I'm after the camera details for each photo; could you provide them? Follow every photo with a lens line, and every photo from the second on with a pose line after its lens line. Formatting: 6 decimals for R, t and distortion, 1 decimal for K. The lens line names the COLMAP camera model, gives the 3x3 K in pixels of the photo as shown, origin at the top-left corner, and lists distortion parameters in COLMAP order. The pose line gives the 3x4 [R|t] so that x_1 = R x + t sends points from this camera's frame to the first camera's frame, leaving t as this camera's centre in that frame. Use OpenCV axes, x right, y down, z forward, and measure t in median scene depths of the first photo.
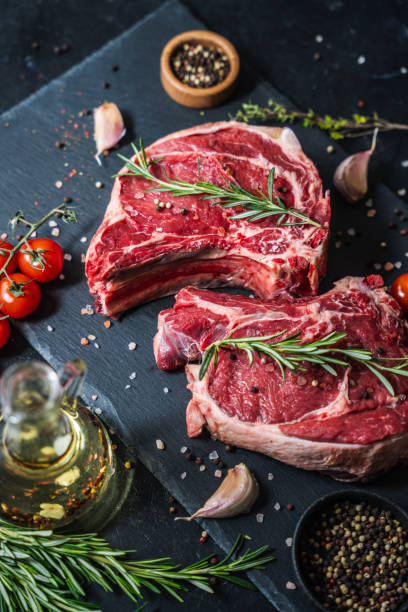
lens RADIAL K [[1151.1, 0, 204.0], [0, 1151.1, 306.0], [0, 0, 1]] dist [0.210758, 0.180419]
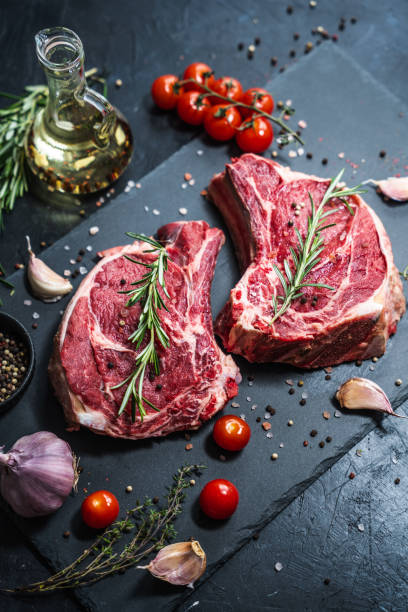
lens RADIAL K [[1151.1, 0, 204.0], [0, 1151.1, 306.0], [0, 0, 1]] dist [0.210758, 0.180419]
pose [[-0.021550, 0.877301, -0.479457, 0.599578], [-0.896568, 0.195243, 0.397550, -0.442545], [0.442382, 0.438433, 0.782352, 0.129395]]
